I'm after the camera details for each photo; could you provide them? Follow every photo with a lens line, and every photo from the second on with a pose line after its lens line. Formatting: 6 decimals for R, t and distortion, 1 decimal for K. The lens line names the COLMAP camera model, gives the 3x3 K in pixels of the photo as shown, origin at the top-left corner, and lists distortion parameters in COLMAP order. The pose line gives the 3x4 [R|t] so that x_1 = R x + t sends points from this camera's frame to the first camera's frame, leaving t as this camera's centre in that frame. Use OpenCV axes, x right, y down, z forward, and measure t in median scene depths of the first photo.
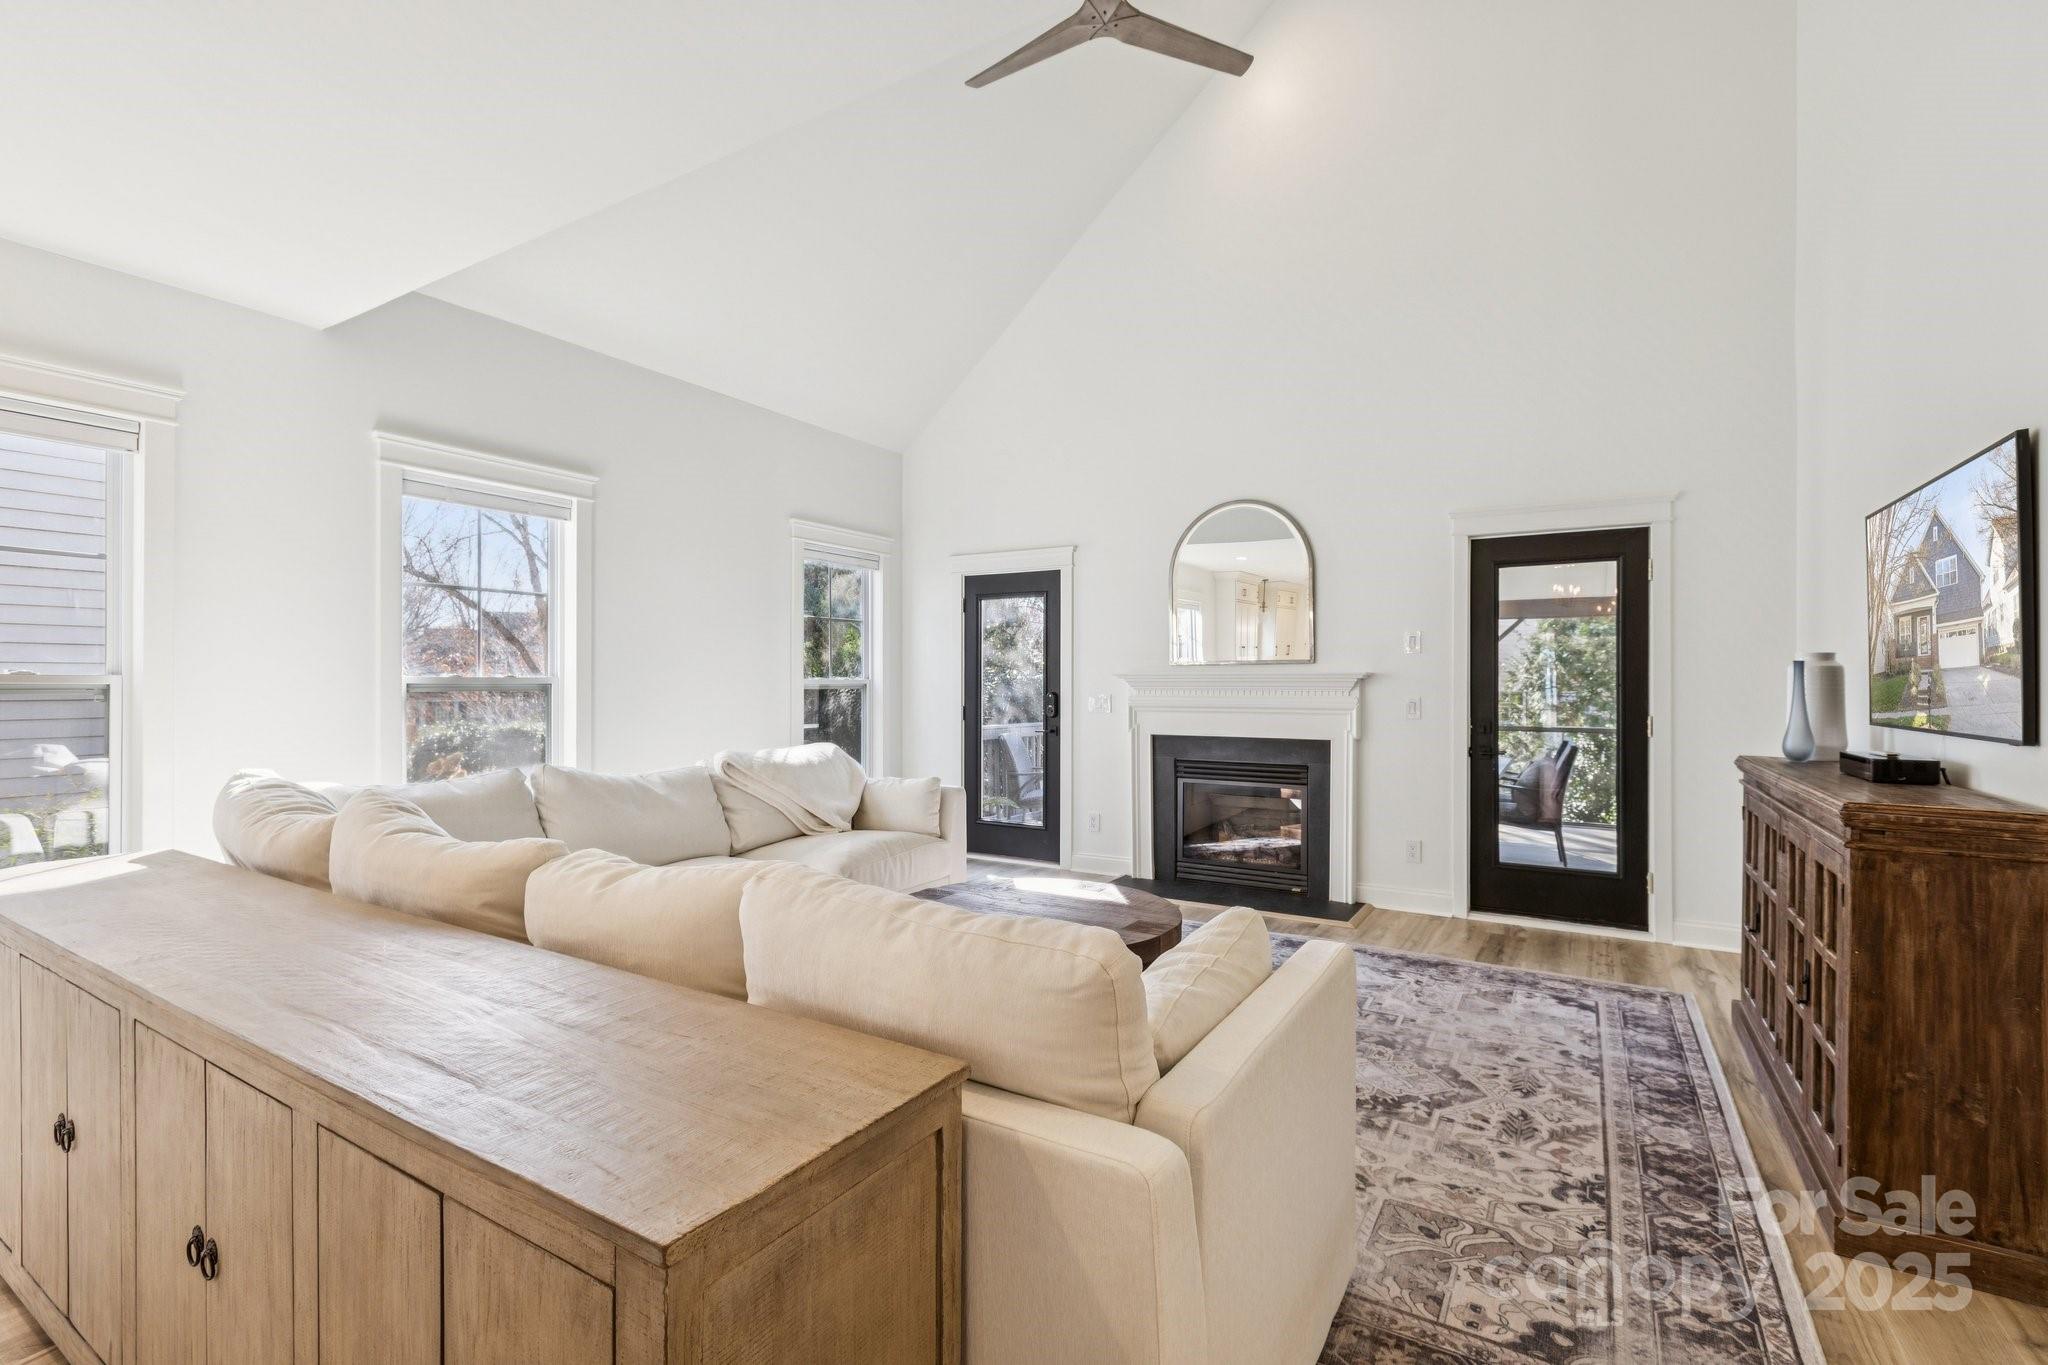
lens RADIAL K [[919.8, 0, 1011.9], [0, 919.8, 666.9], [0, 0, 1]] dist [0.003016, -0.000797]
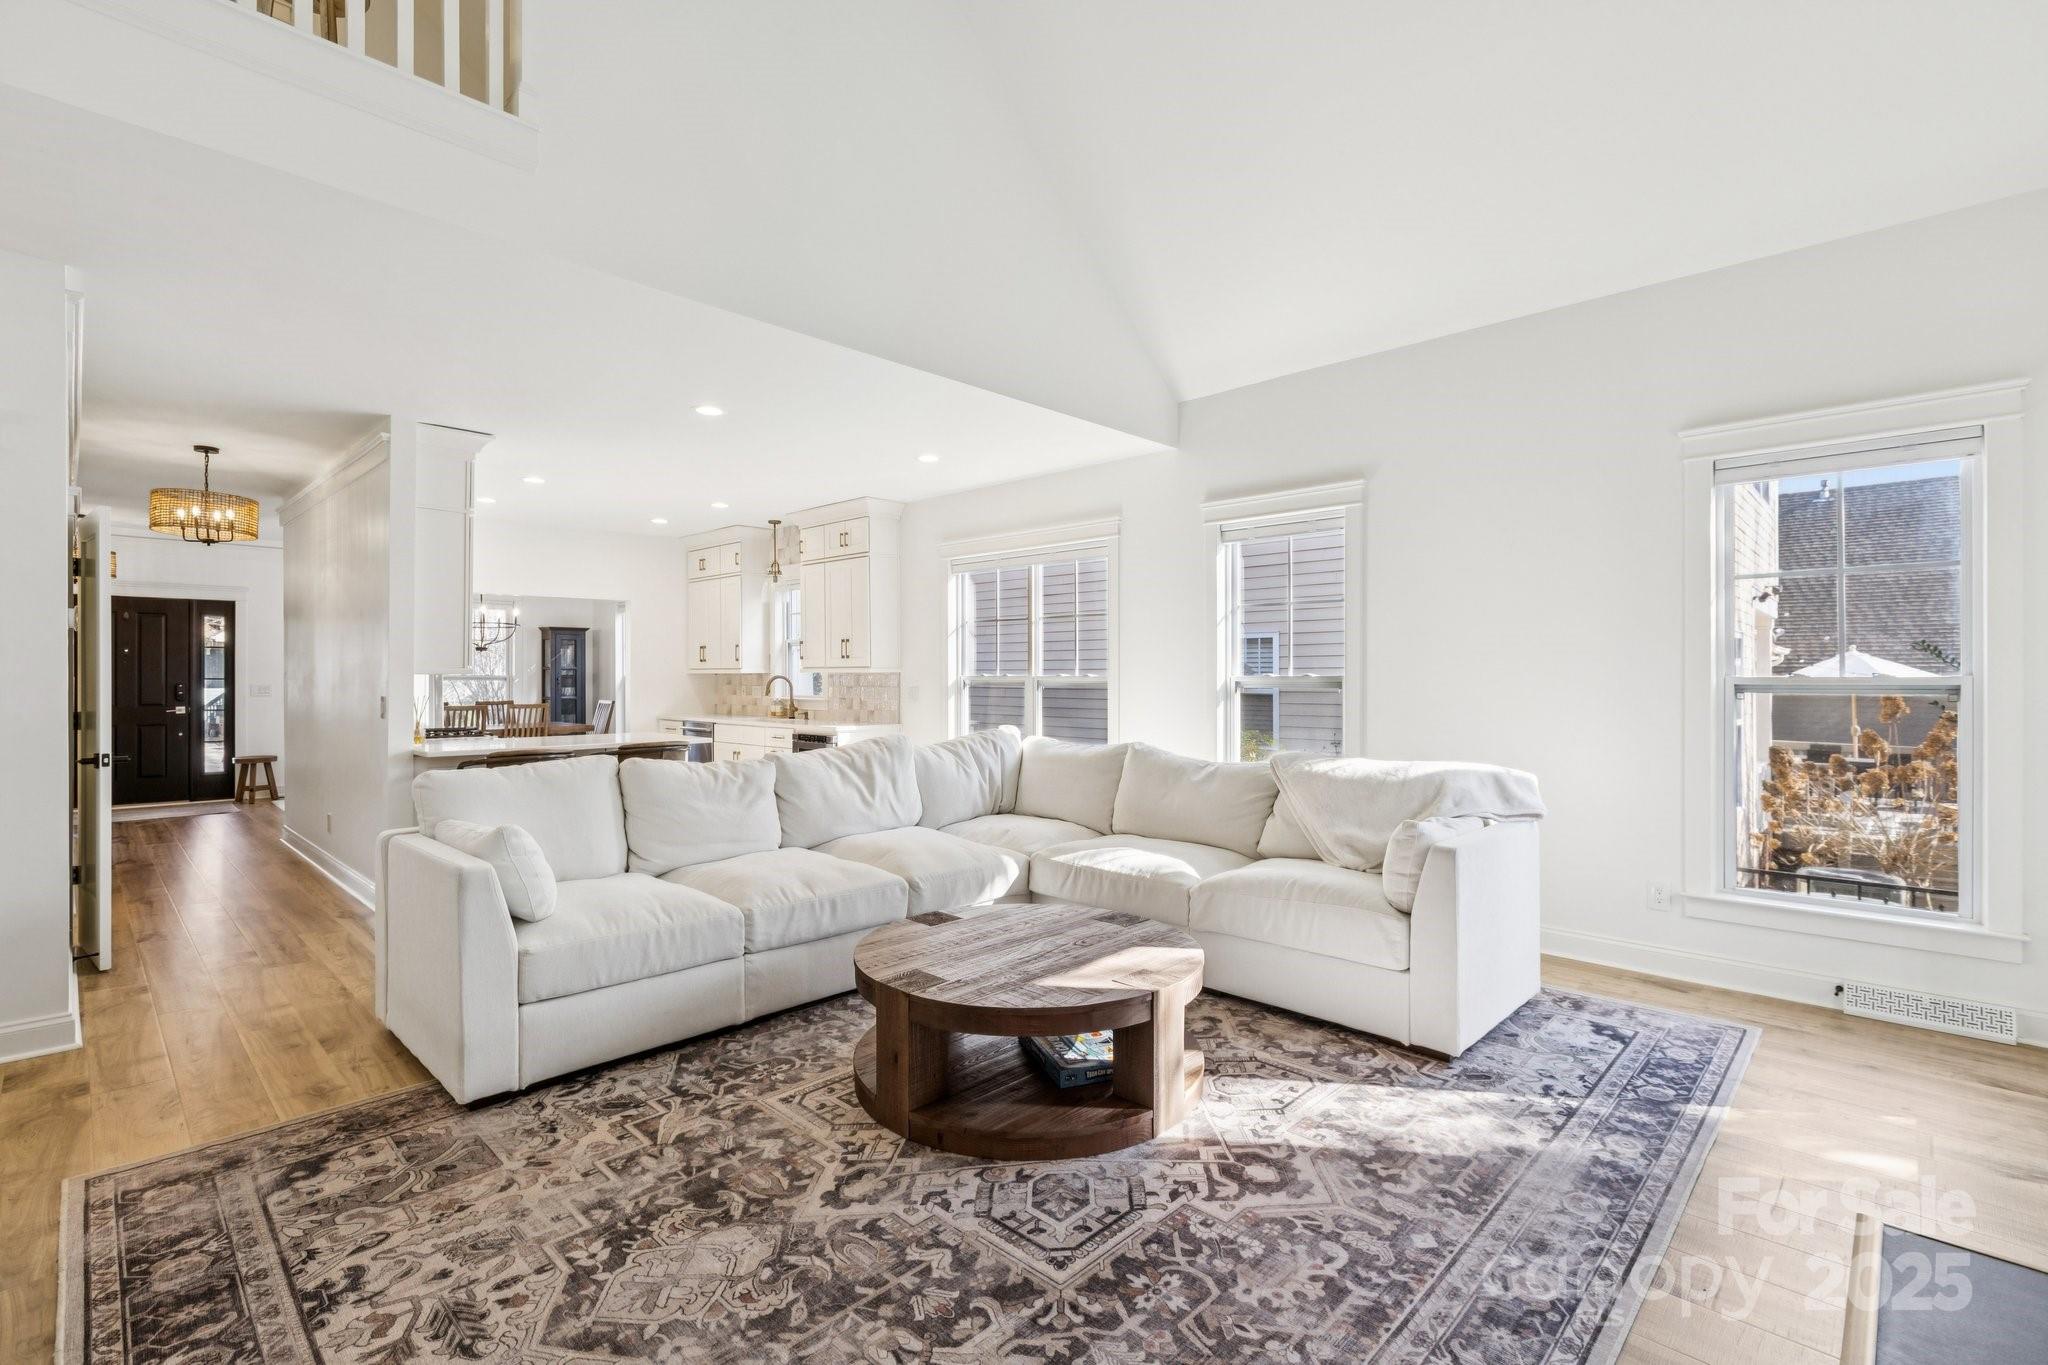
lens RADIAL K [[919.8, 0, 1040.9], [0, 919.8, 679.0], [0, 0, 1]] dist [0.003016, -0.000797]
pose [[-0.199654, -0.000473, -0.979866, 1.111216], [0.014101, 0.999895, -0.003356, 0.020929], [0.979765, -0.014487, -0.199627, 1.531307]]
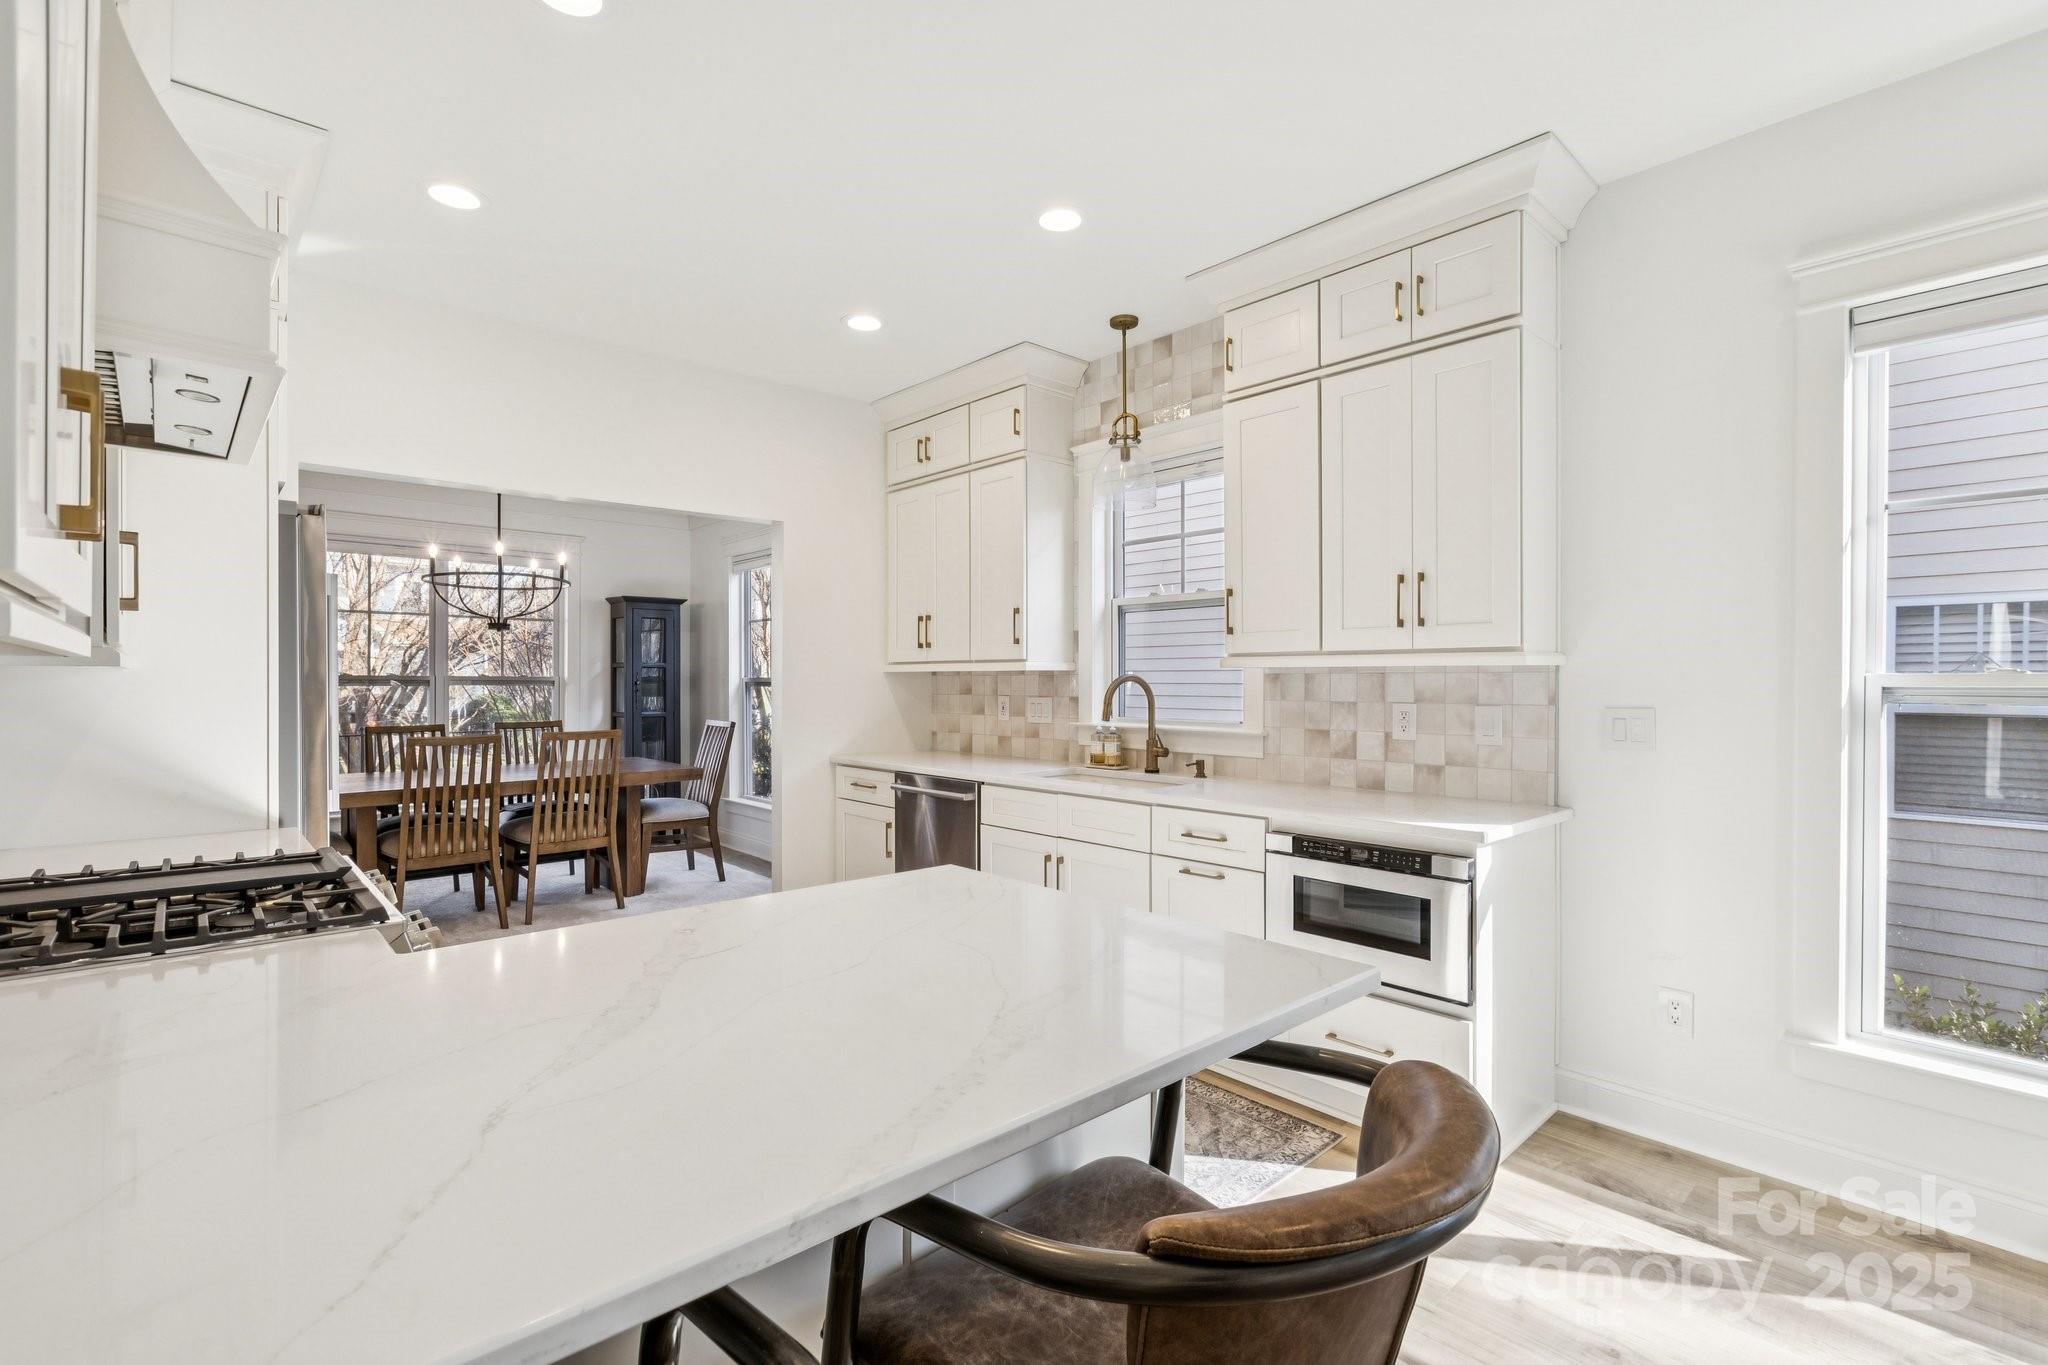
lens RADIAL K [[919.8, 0, 1021.8], [0, 919.8, 679.5], [0, 0, 1]] dist [0.003016, -0.000797]
pose [[-0.275605, -0.006400, -0.961250, -0.456882], [0.013030, 0.999861, -0.010393, 0.004514], [0.961183, -0.015389, -0.275483, 0.223396]]
